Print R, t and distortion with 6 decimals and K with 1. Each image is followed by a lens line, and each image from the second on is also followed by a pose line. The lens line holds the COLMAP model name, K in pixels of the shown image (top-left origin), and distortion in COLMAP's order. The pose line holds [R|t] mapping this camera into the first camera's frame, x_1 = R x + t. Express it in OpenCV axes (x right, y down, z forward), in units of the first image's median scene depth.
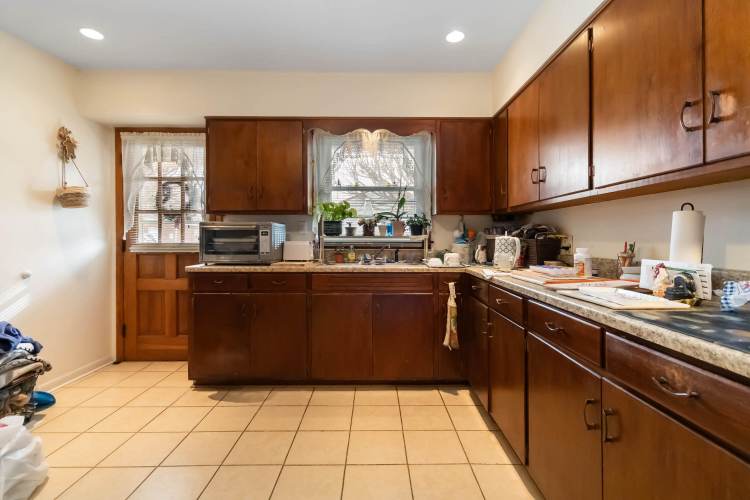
lens RADIAL K [[348.8, 0, 377.3], [0, 348.8, 239.3], [0, 0, 1]] dist [0.001949, 0.000186]
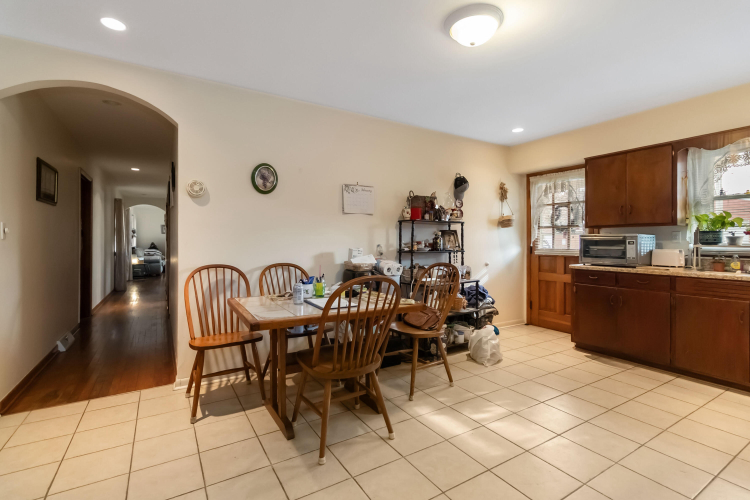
lens RADIAL K [[348.8, 0, 377.3], [0, 348.8, 239.3], [0, 0, 1]] dist [0.001949, 0.000186]
pose [[0.518186, -0.004001, -0.855258, 0.253057], [-0.008422, 0.999917, -0.009780, -0.008112], [0.855226, 0.012271, 0.518109, -0.400281]]
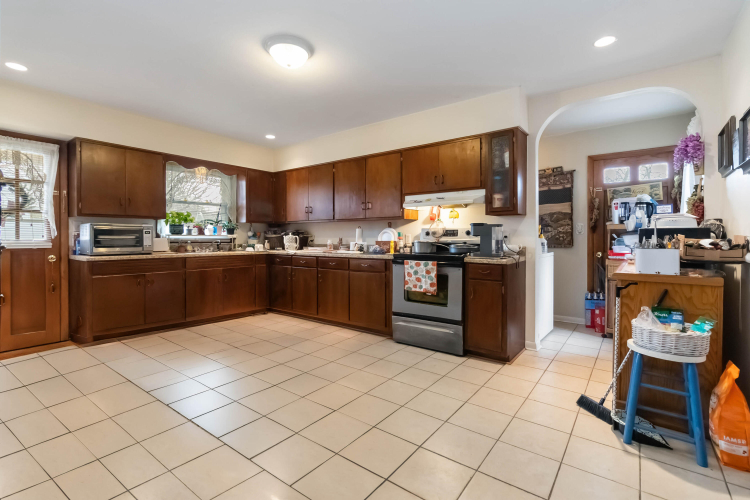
lens RADIAL K [[348.8, 0, 377.3], [0, 348.8, 239.3], [0, 0, 1]] dist [0.001949, 0.000186]
pose [[0.610450, -0.002255, 0.792052, -0.776800], [0.003490, 0.999994, 0.000157, 0.012879], [-0.792047, 0.002668, 0.610454, -0.563107]]
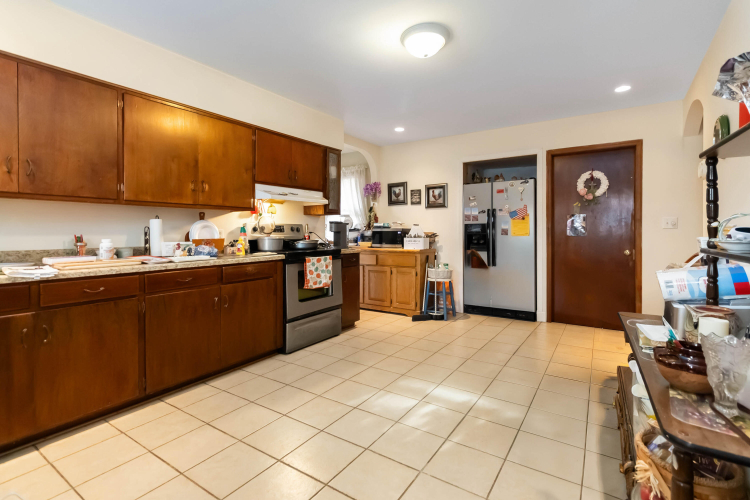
lens RADIAL K [[348.8, 0, 377.3], [0, 348.8, 239.3], [0, 0, 1]] dist [0.001949, 0.000186]
pose [[-0.822211, -0.004612, 0.569165, -0.602008], [0.009483, 0.999717, 0.021800, 0.003679], [-0.569104, 0.023322, -0.821935, 0.829895]]
